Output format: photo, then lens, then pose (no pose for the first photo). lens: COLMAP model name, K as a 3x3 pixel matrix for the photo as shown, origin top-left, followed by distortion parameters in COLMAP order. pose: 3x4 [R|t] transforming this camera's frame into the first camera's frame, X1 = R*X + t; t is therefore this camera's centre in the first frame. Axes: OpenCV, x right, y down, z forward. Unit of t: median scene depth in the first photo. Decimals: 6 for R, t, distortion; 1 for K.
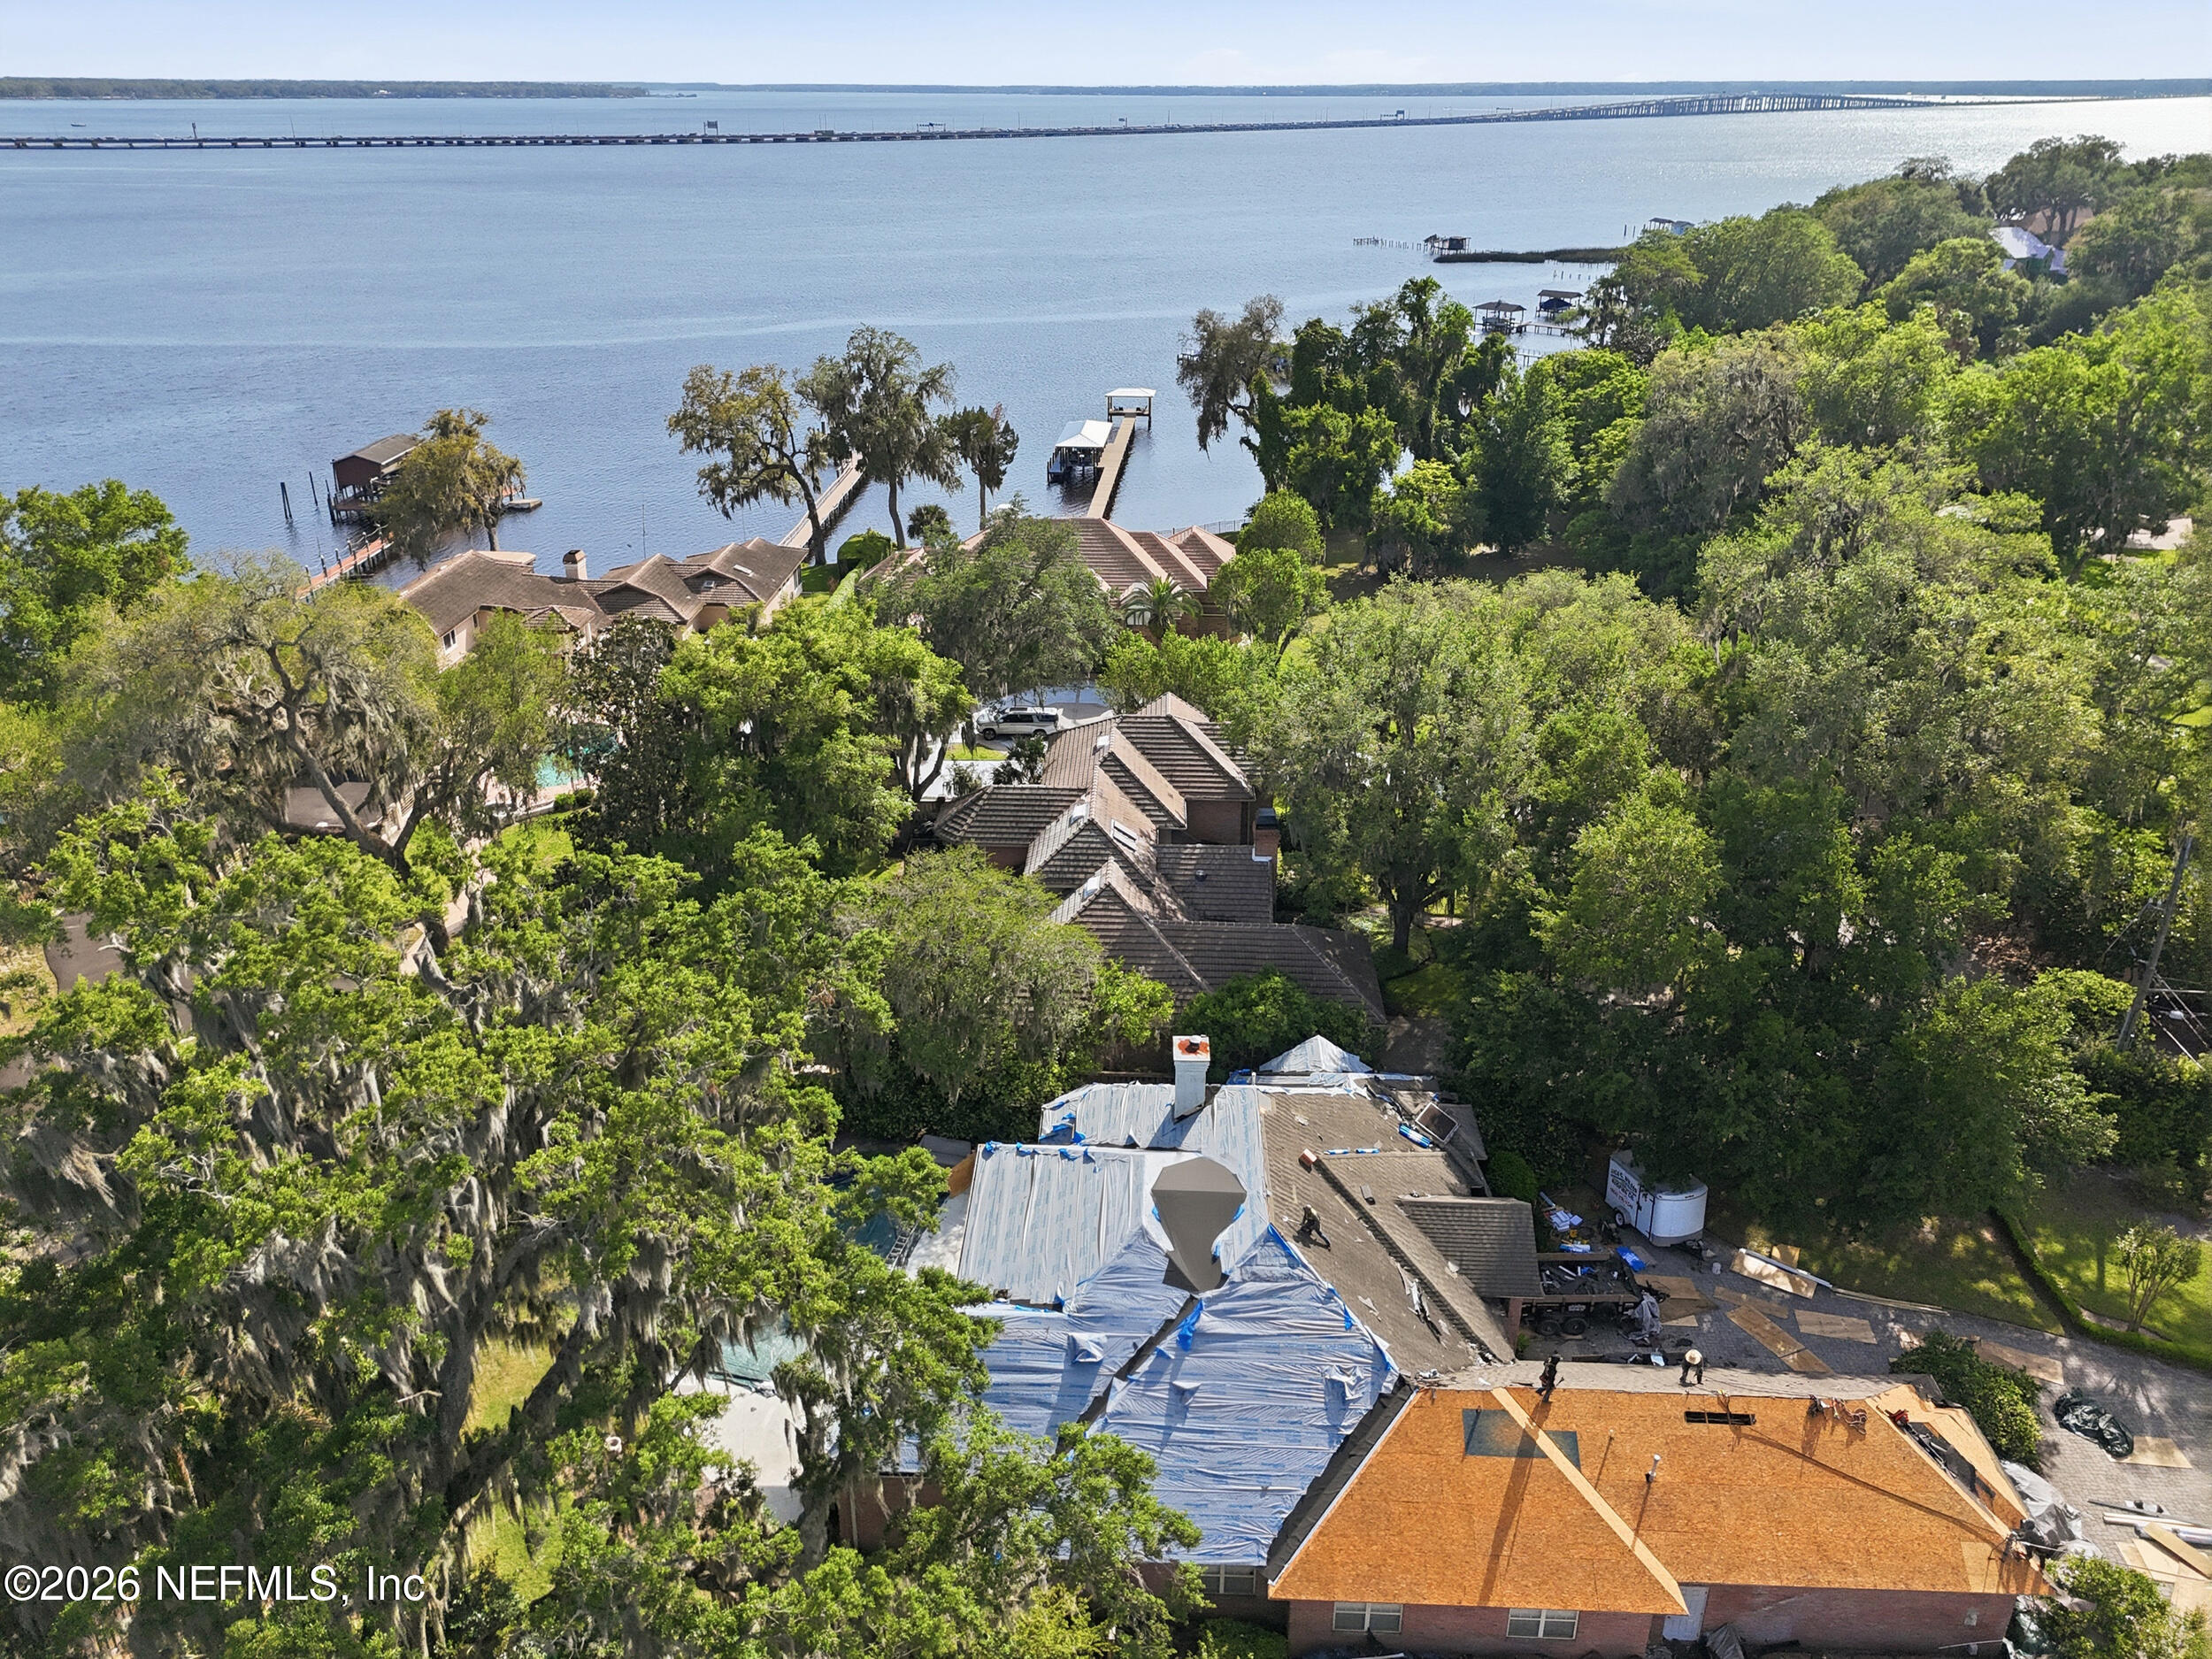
lens RADIAL K [[1560.8, 0, 1106.0], [0, 1560.8, 829.5], [0, 0, 1]] dist [0.033200, -0.000846]
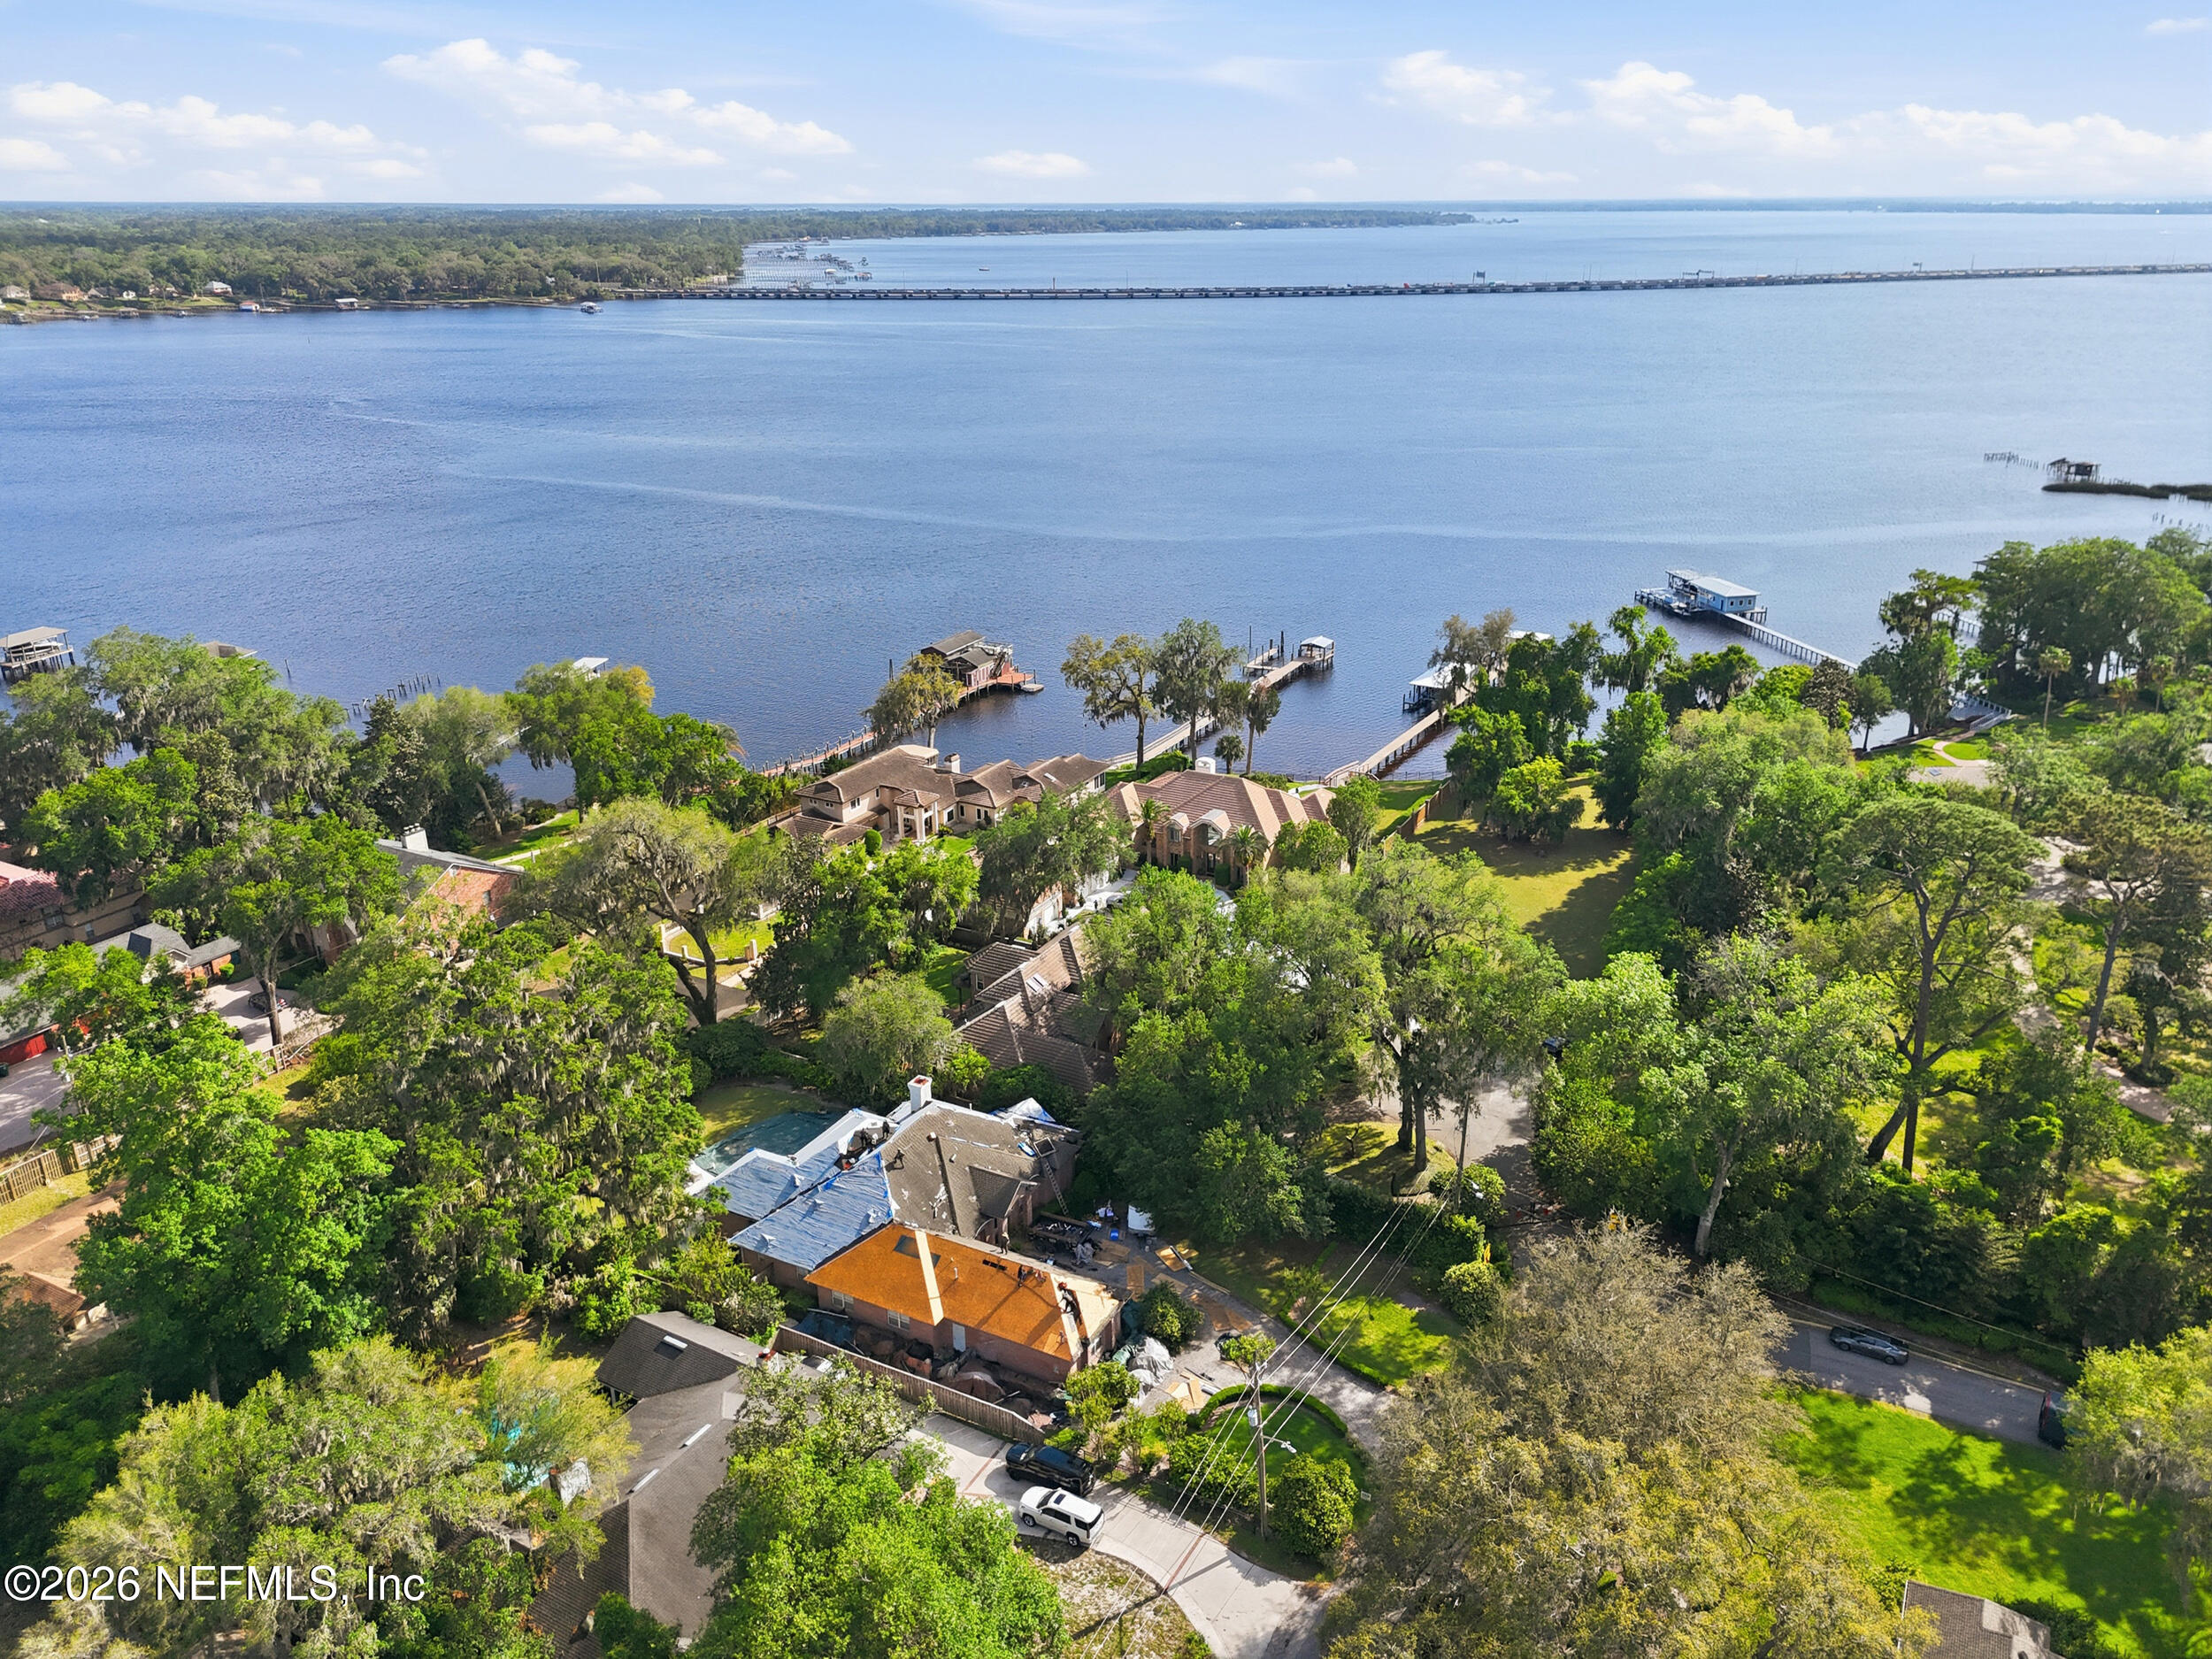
lens RADIAL K [[1560.8, 0, 1106.0], [0, 1560.8, 829.5], [0, 0, 1]] dist [0.033200, -0.000846]
pose [[0.894973, 0.145554, -0.421707, 0.386822], [-0.175388, 0.983959, -0.032602, -0.059979], [0.410197, 0.103140, 0.906146, -0.303774]]
